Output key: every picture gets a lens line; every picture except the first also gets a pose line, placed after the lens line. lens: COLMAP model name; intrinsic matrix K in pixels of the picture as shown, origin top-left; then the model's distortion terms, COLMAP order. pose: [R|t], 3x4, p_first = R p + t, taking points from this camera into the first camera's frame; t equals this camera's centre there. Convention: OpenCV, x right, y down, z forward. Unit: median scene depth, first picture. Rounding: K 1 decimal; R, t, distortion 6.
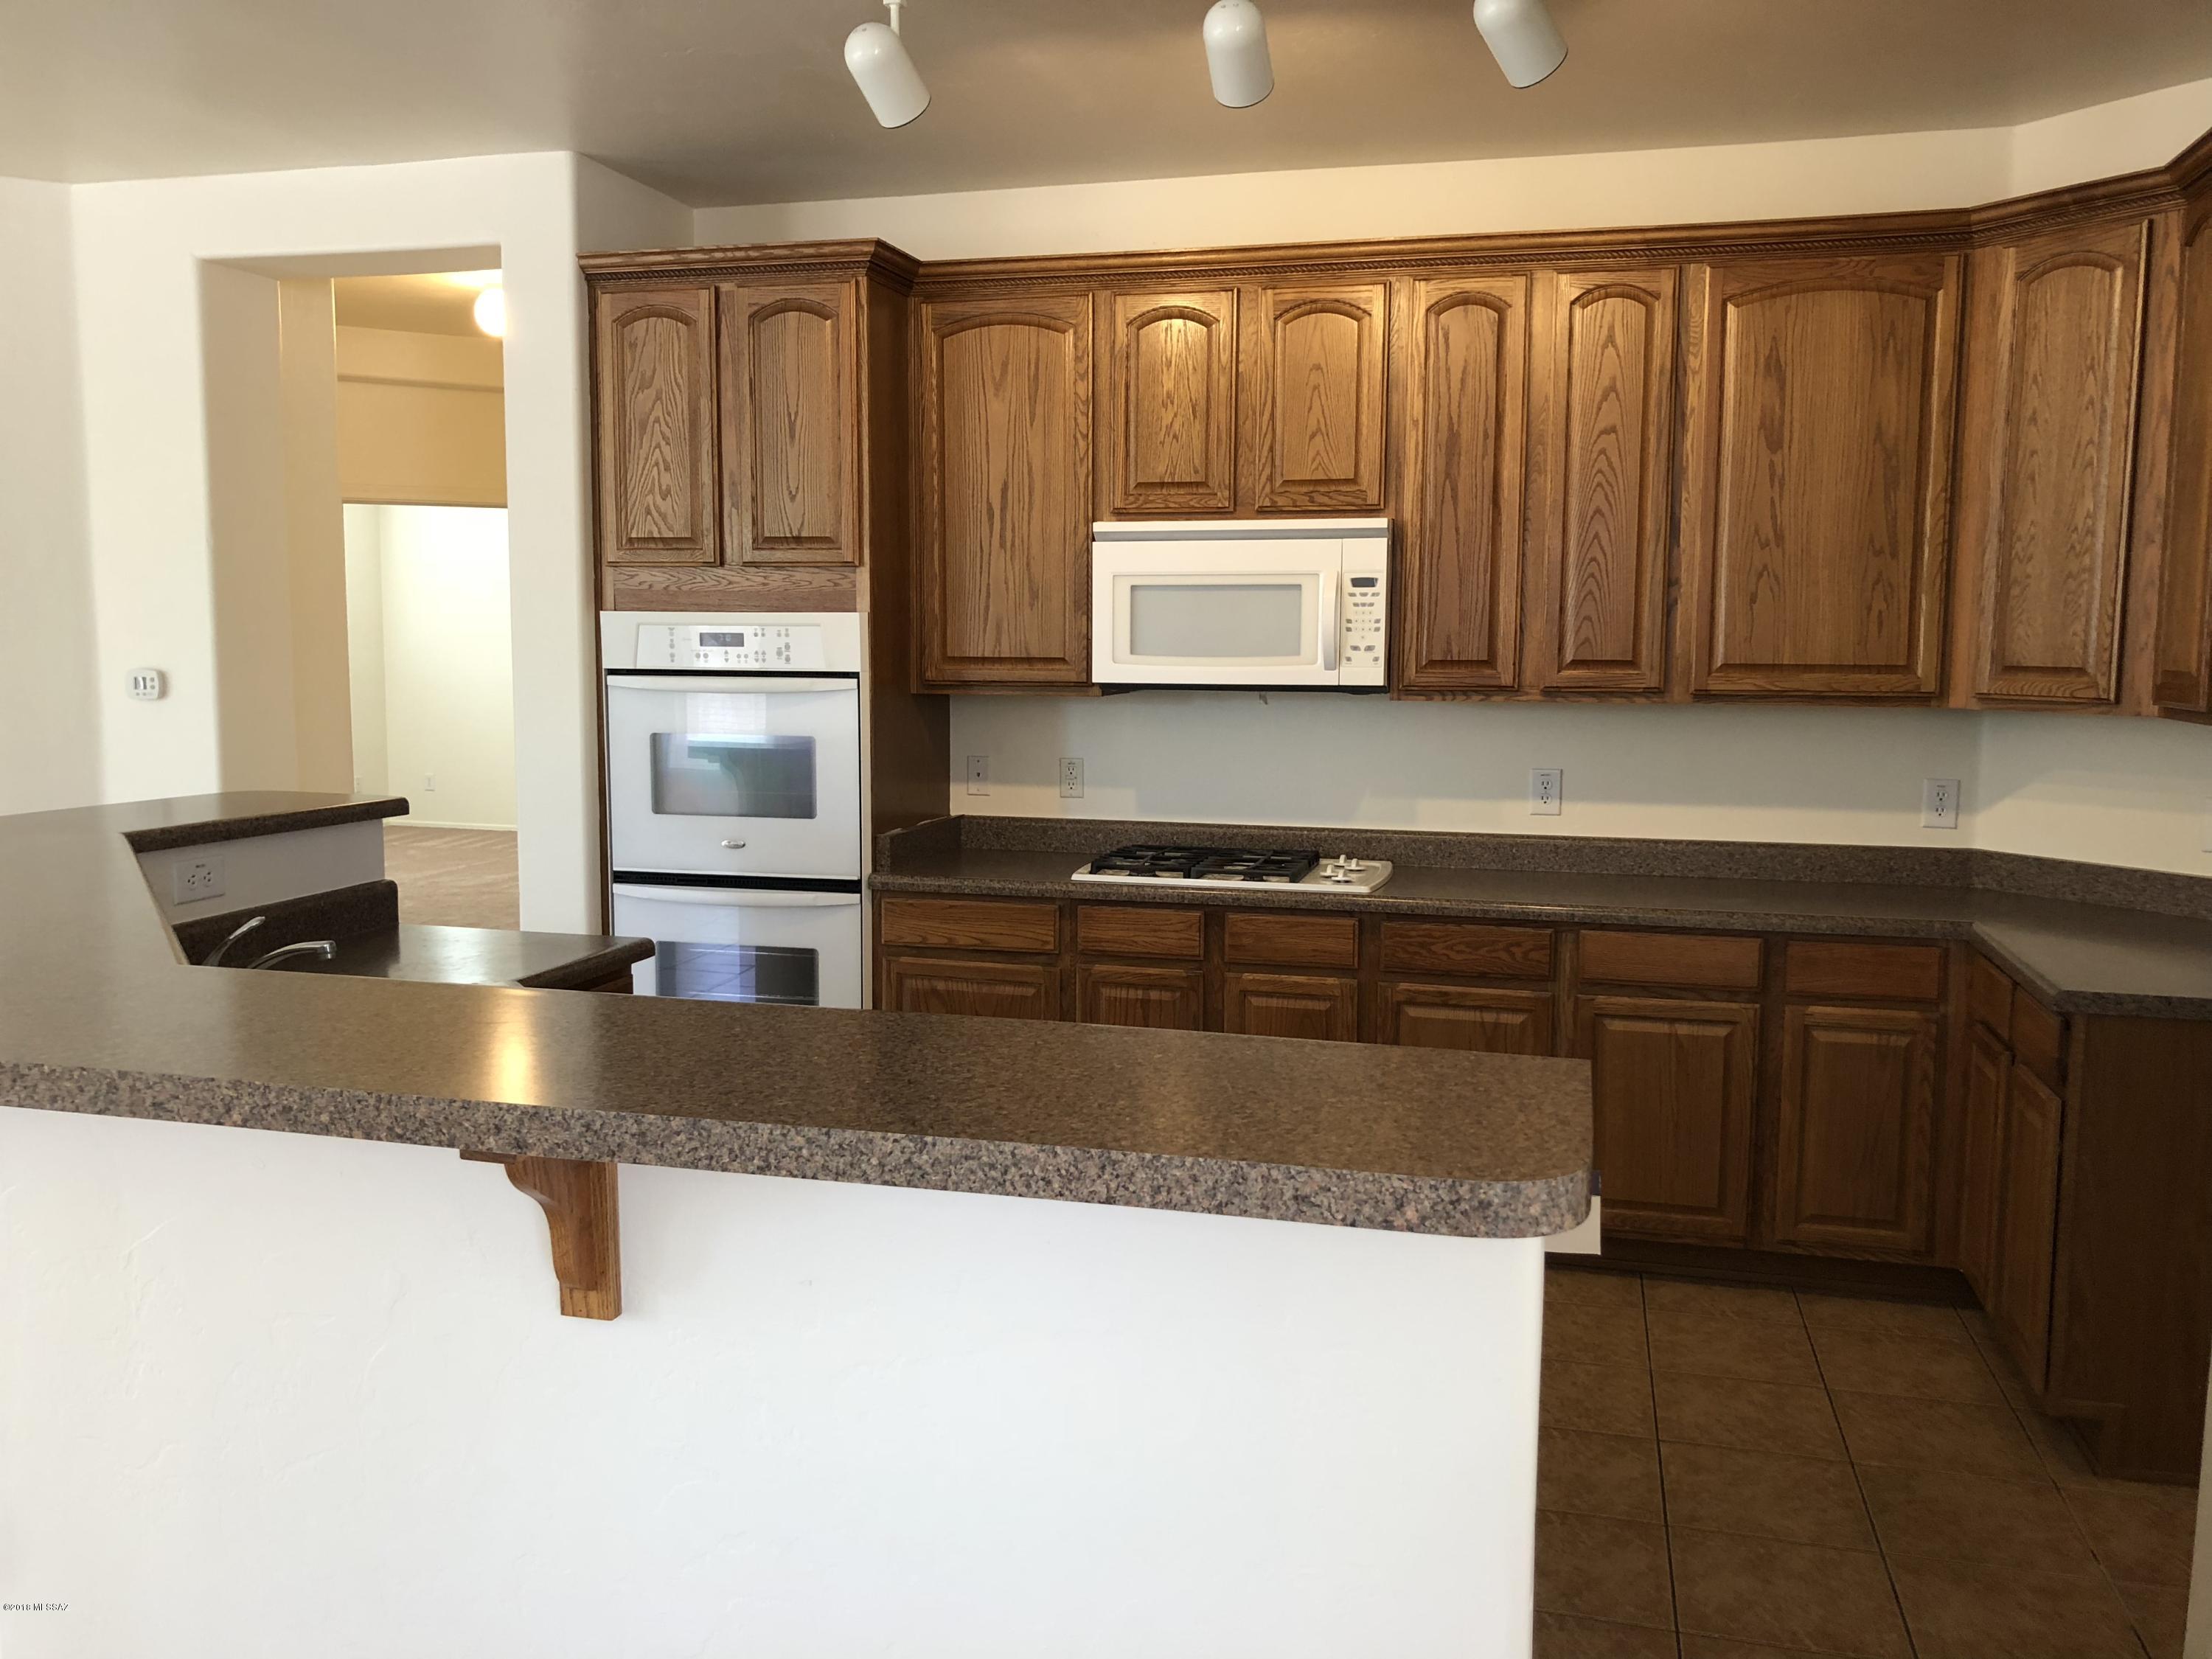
lens RADIAL K [[1821.5, 0, 1113.2], [0, 1821.5, 832.6], [0, 0, 1]] dist [0.010390, -0.009359]
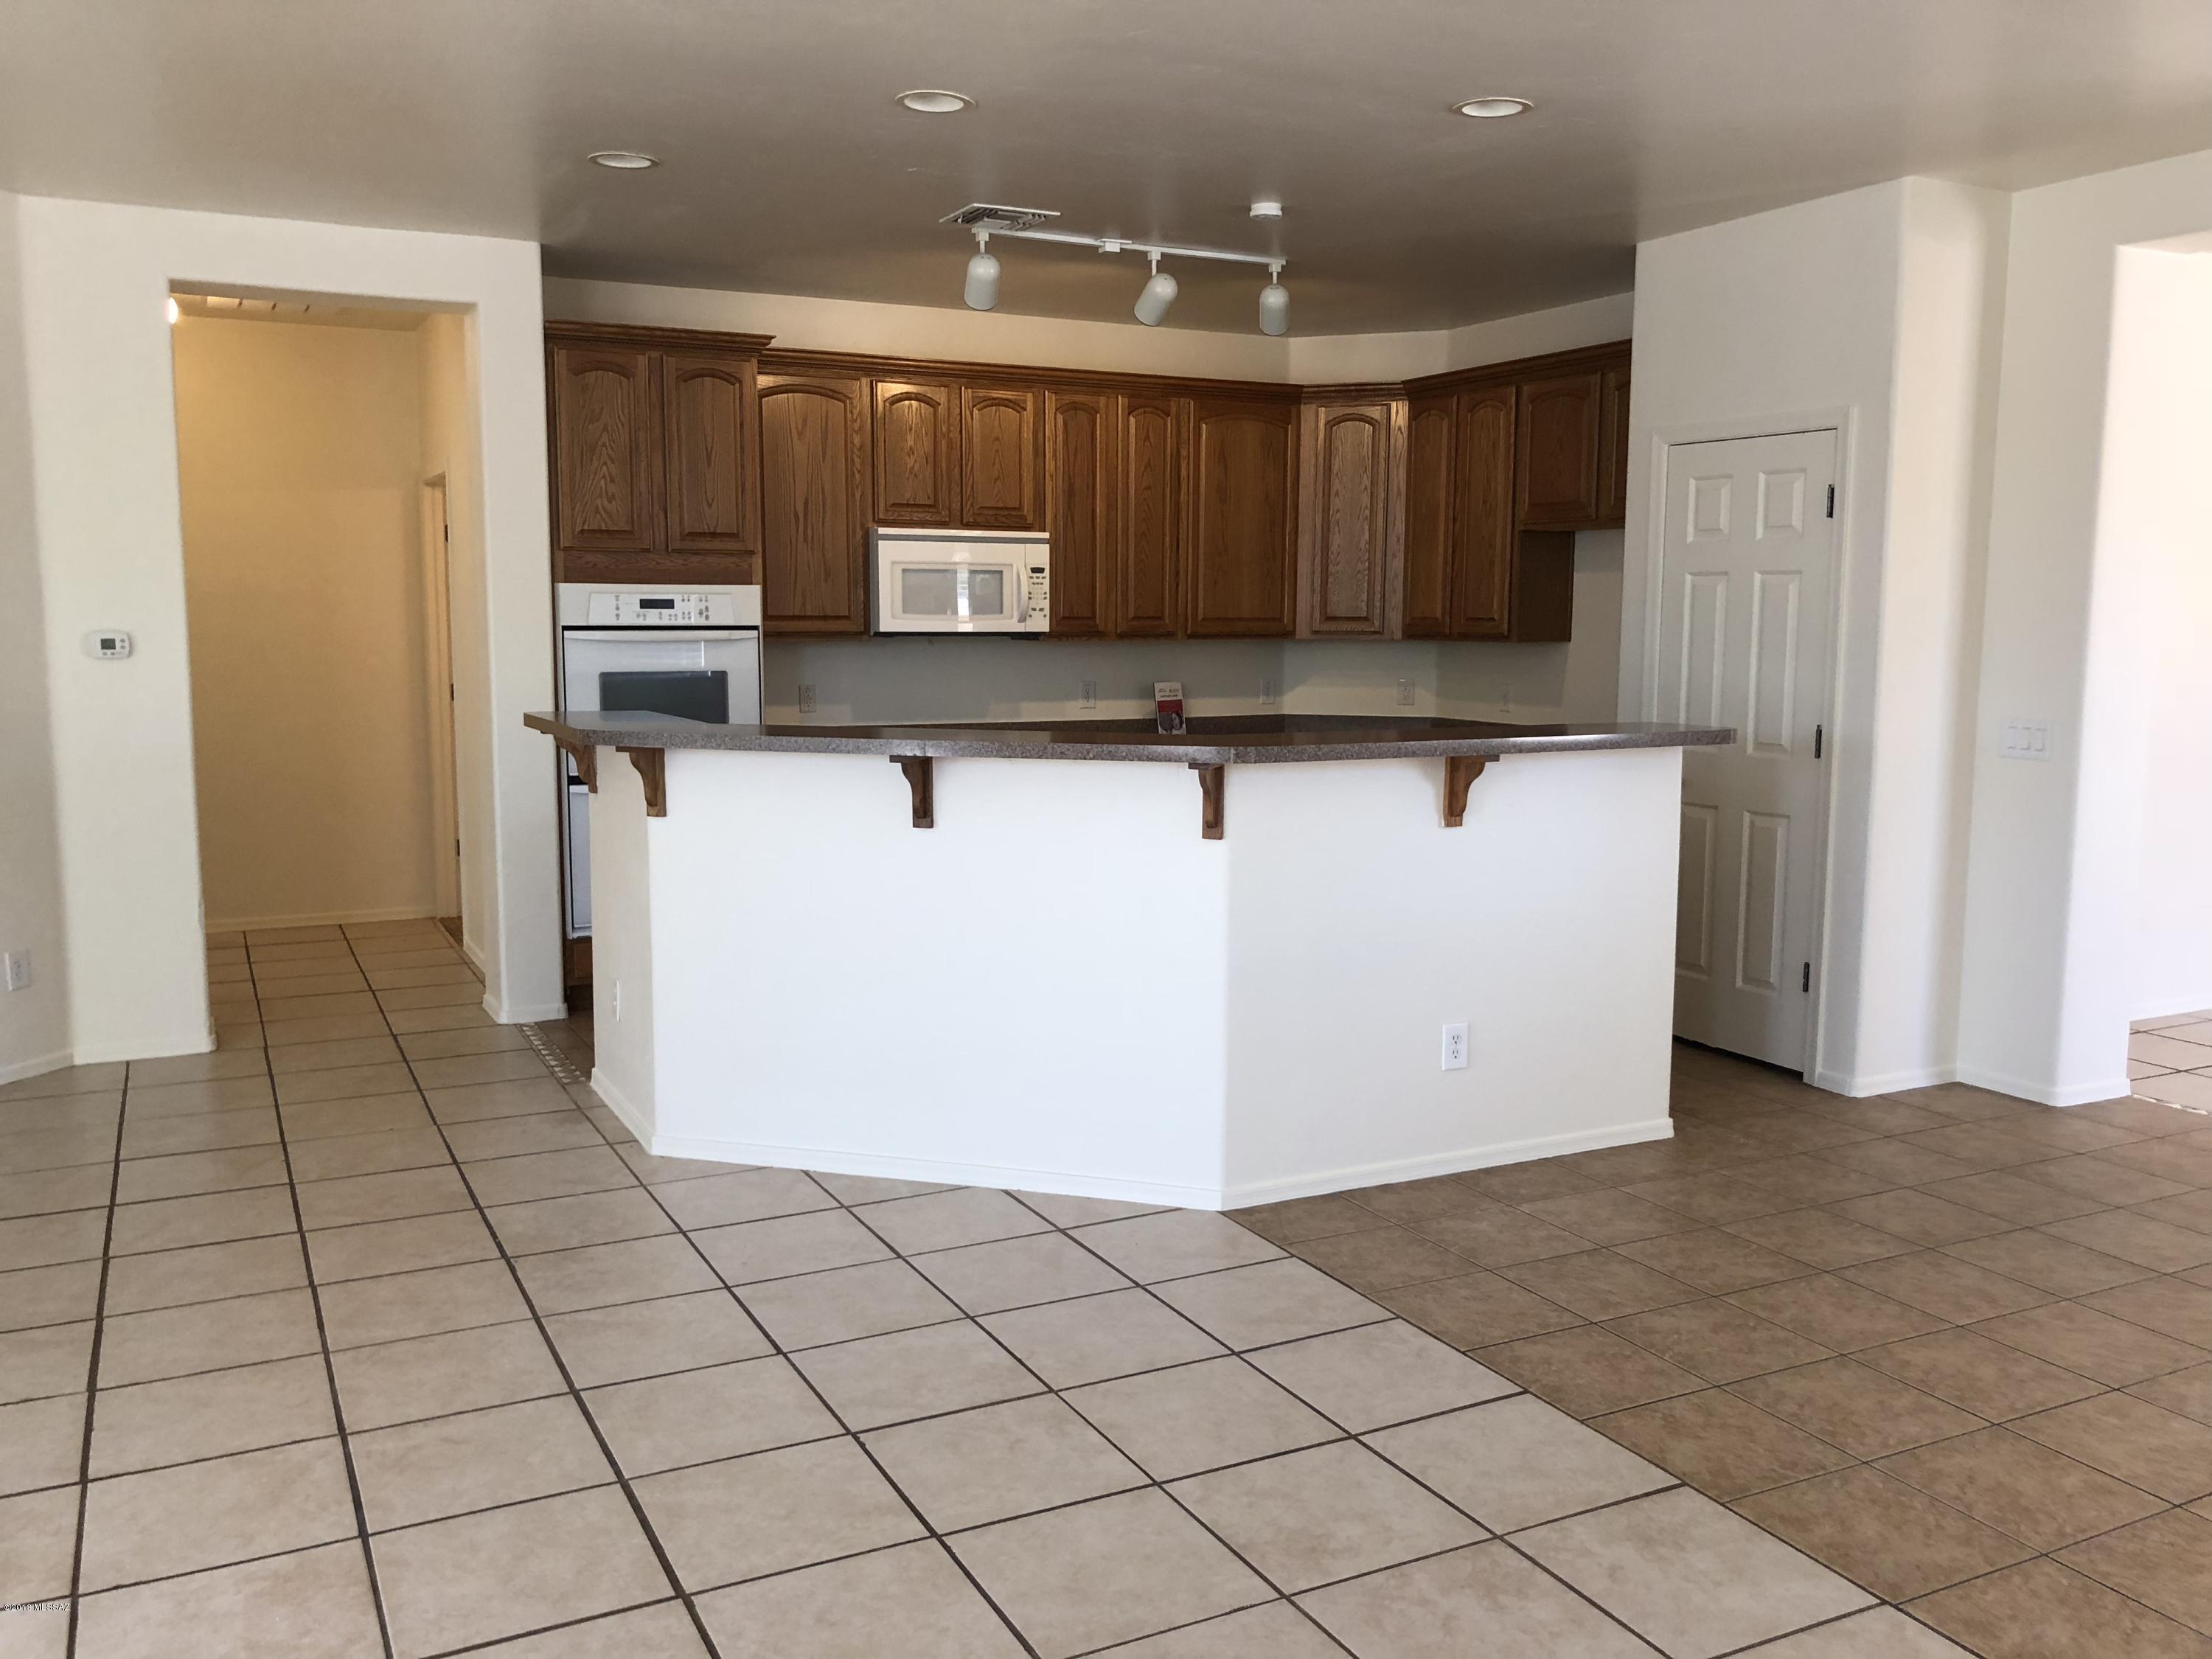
lens RADIAL K [[1821.5, 0, 1113.2], [0, 1821.5, 843.5], [0, 0, 1]] dist [0.010390, -0.009359]
pose [[0.741101, -0.087078, 0.665723, -0.920967], [0.073110, 0.996124, 0.048906, 0.035864], [-0.667401, 0.012427, 0.744595, -0.287048]]
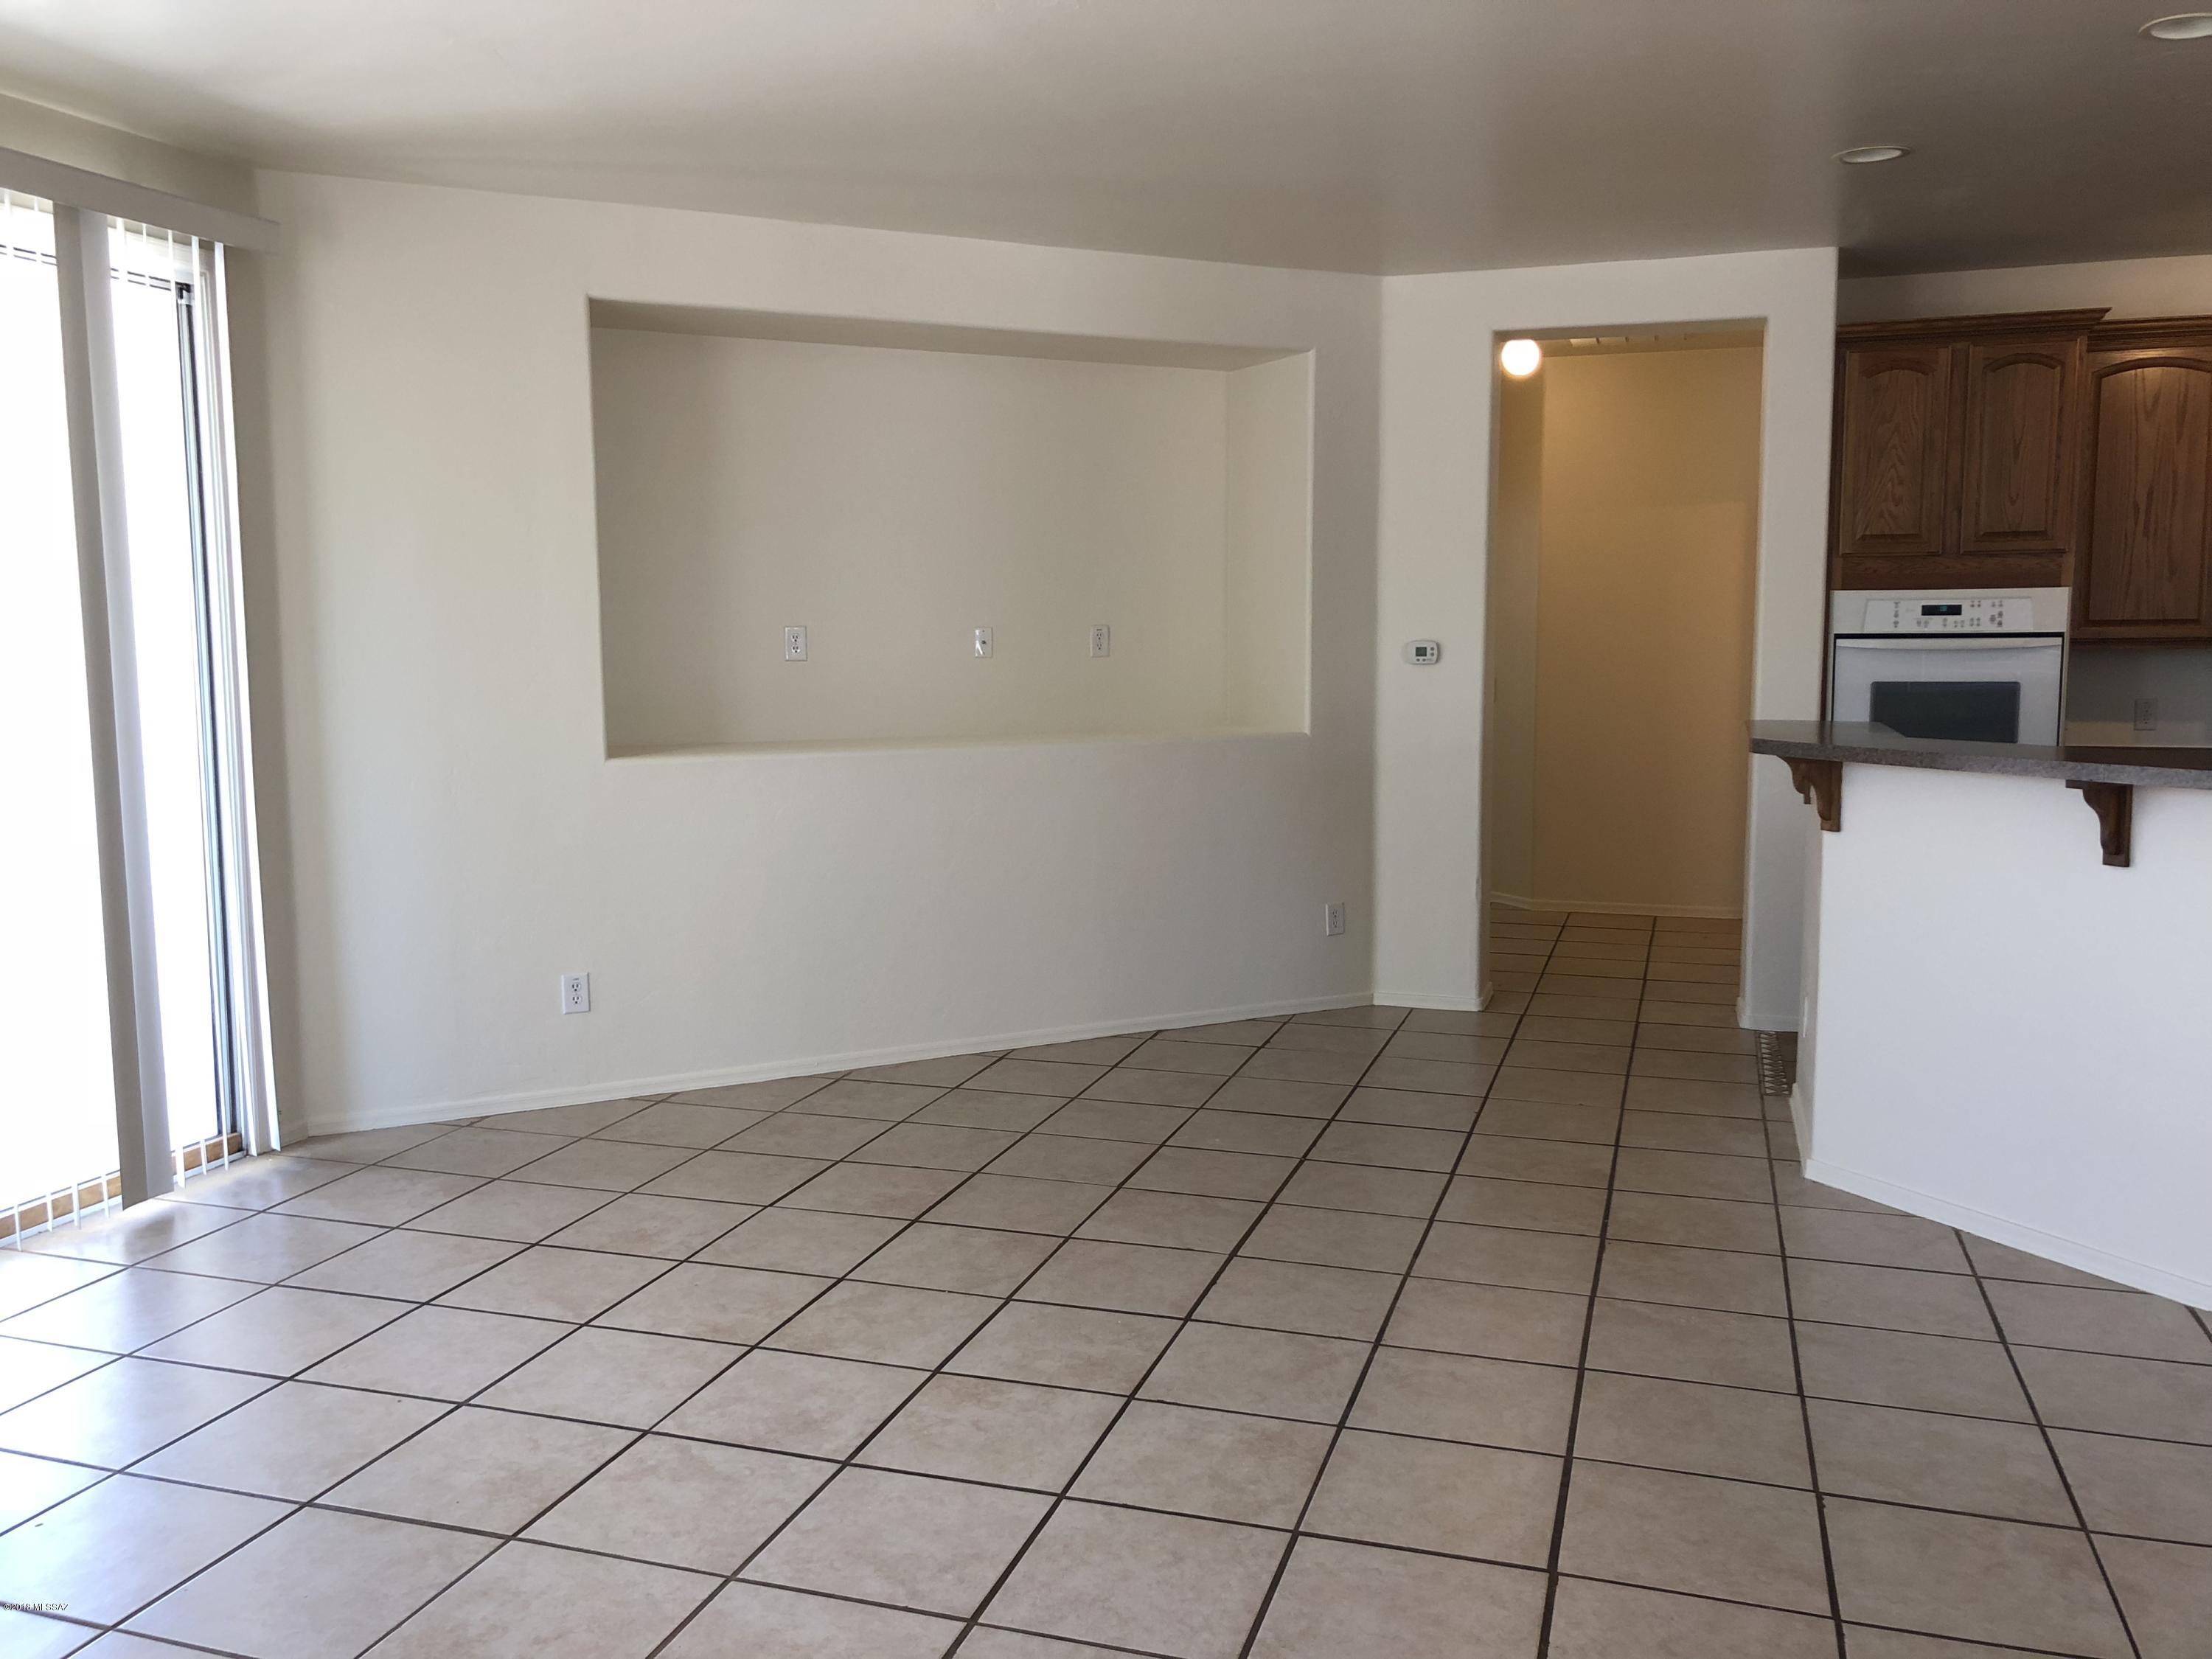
lens RADIAL K [[1821.5, 0, 1083.7], [0, 1821.5, 828.7], [0, 0, 1]] dist [0.010390, -0.009359]
pose [[0.997562, -0.005193, -0.069599, -0.757820], [0.005562, 0.999971, 0.005109, 0.043667], [0.069571, -0.005483, 0.997562, -0.376676]]
